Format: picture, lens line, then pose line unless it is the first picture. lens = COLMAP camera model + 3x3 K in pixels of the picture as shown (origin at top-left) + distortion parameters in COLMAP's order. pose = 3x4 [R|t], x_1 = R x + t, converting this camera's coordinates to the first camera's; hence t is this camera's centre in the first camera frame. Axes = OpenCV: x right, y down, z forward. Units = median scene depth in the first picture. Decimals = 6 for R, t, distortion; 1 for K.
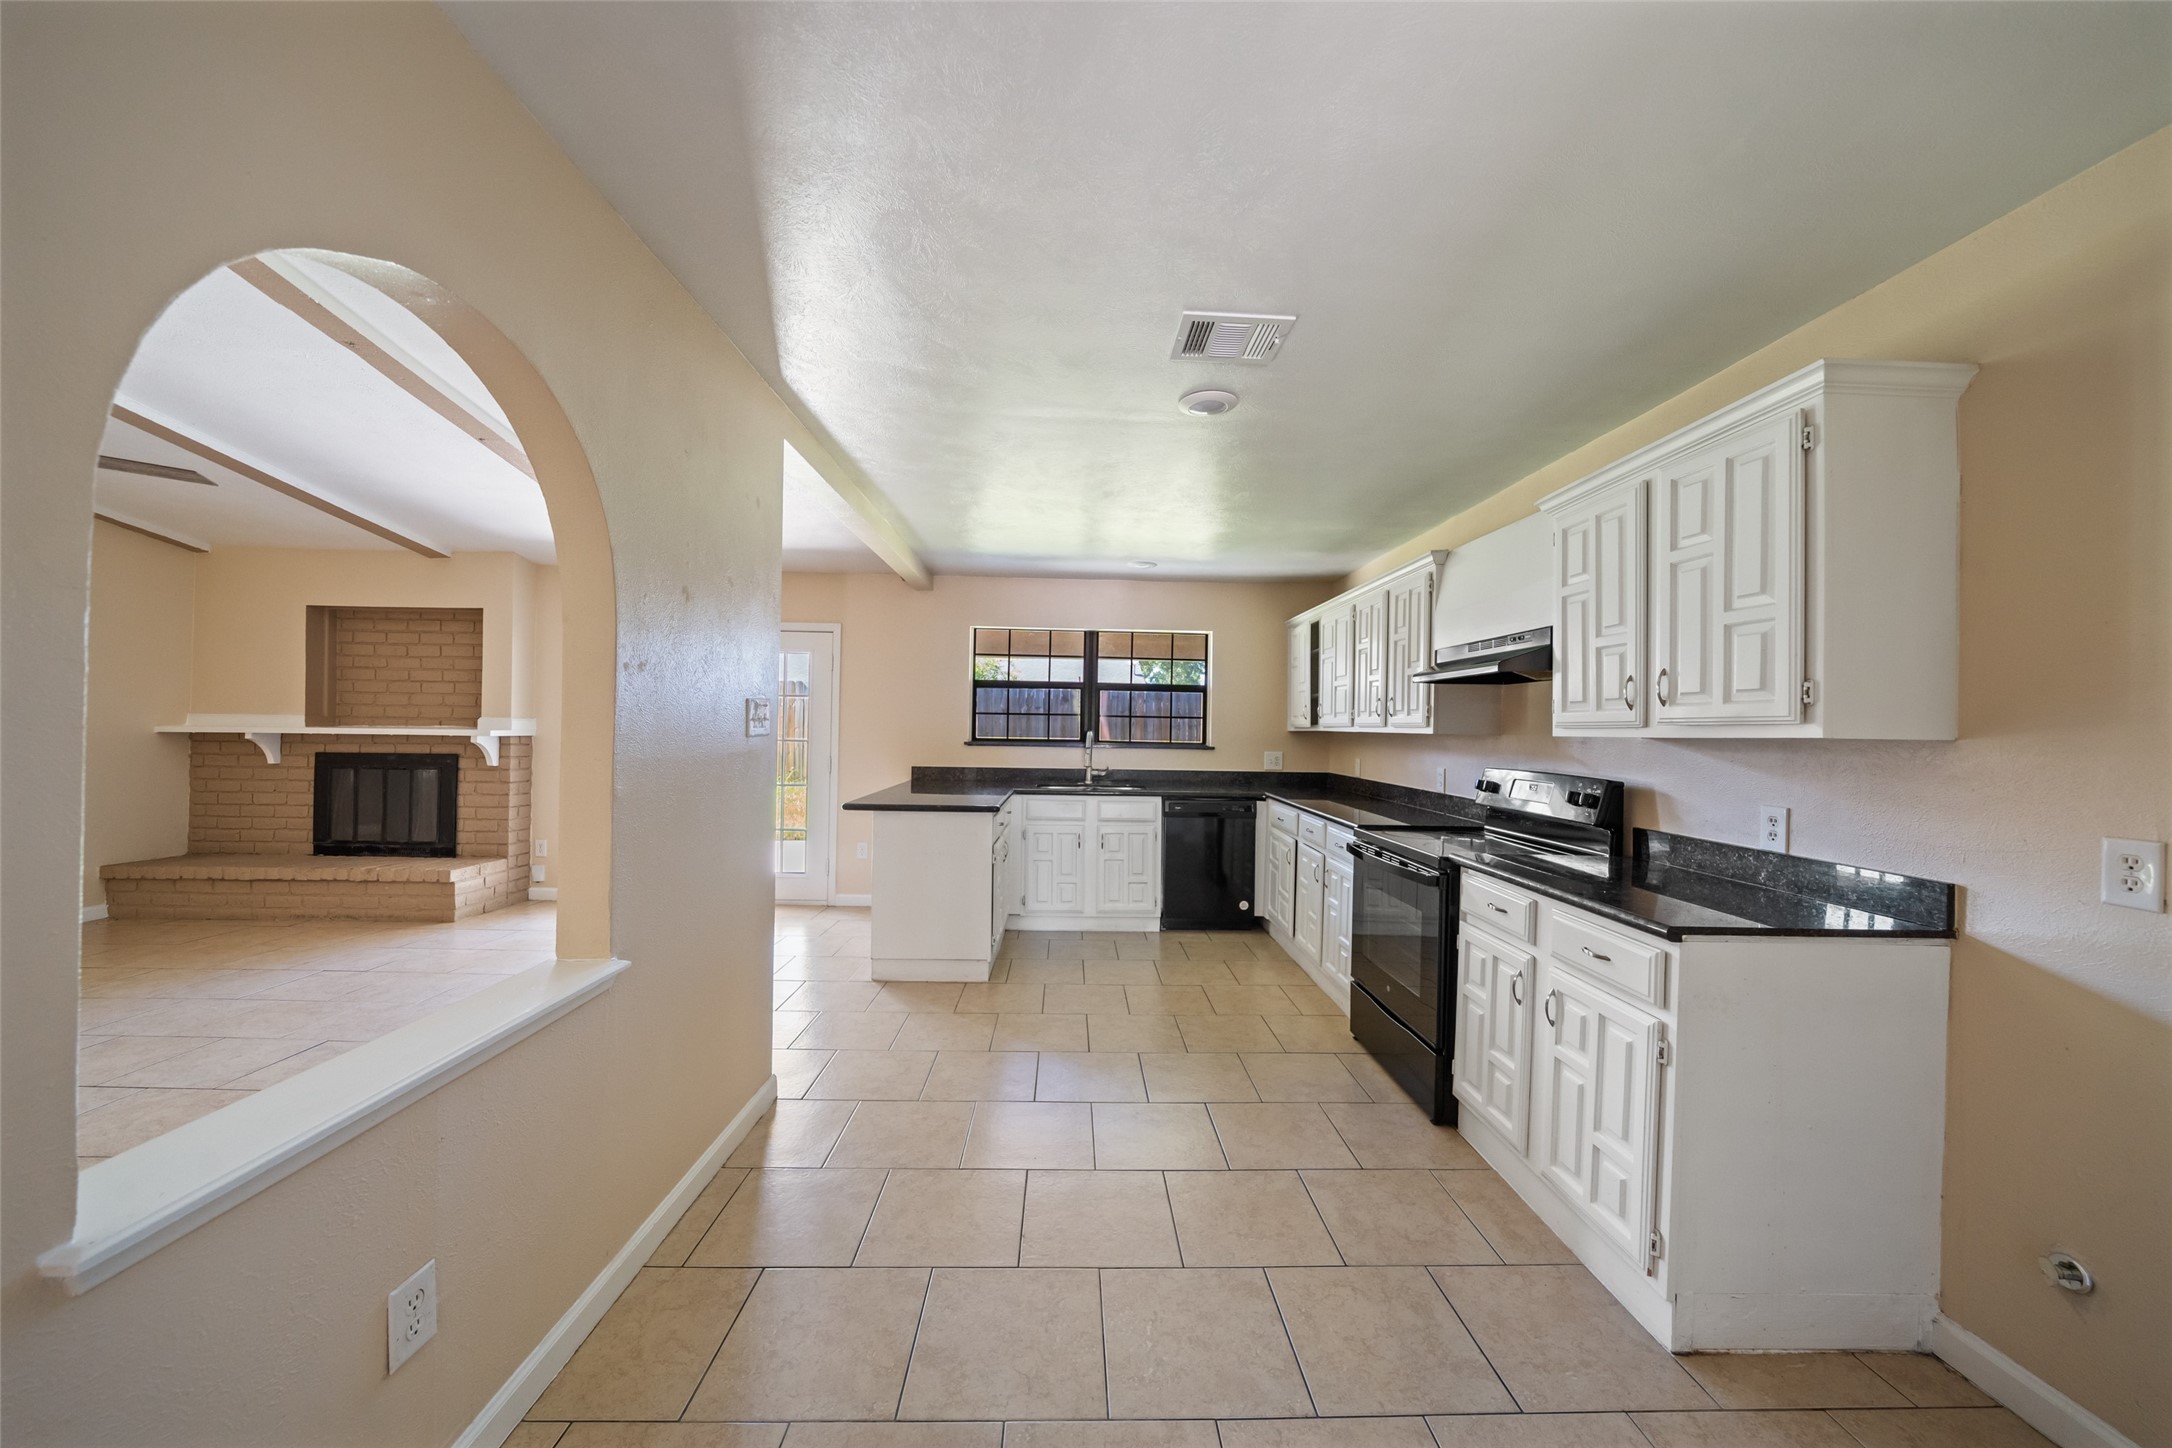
lens RADIAL K [[753.4, 0, 1092.7], [0, 753.4, 723.8], [0, 0, 1]] dist [-0.005561, 0.000230]
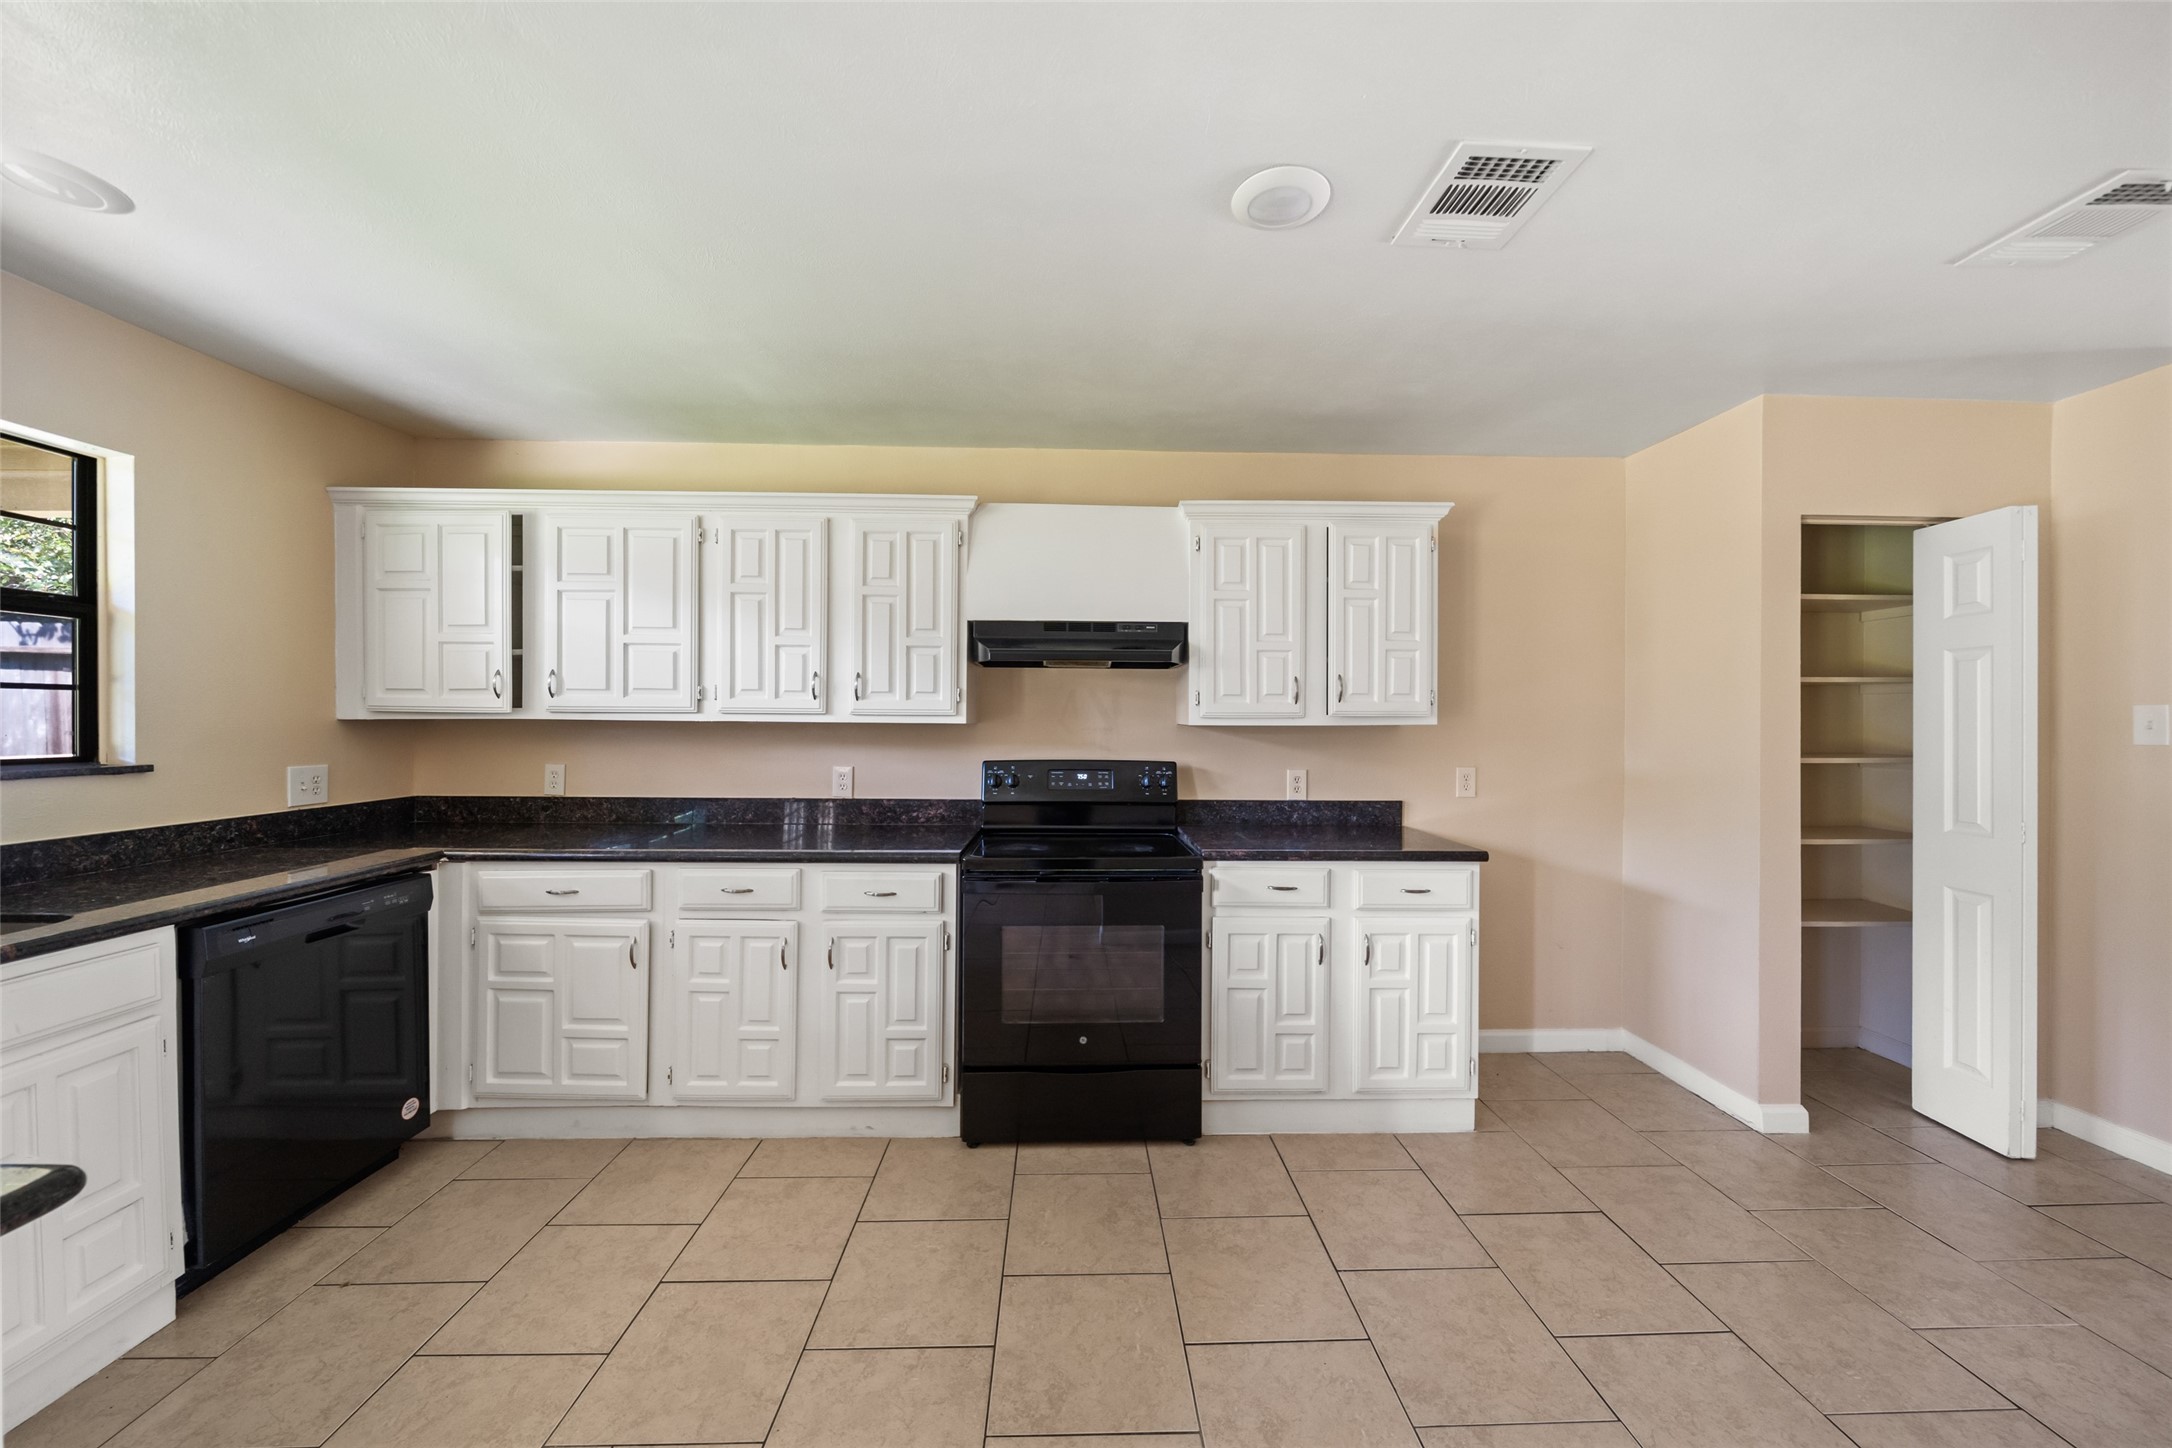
lens RADIAL K [[753.4, 0, 1089.0], [0, 753.4, 719.3], [0, 0, 1]] dist [-0.005561, 0.000230]
pose [[-0.001613, -0.021758, 0.999762, -0.230718], [-0.012625, 0.999684, 0.021736, -0.006738], [-0.999919, -0.012586, -0.001888, 0.562002]]
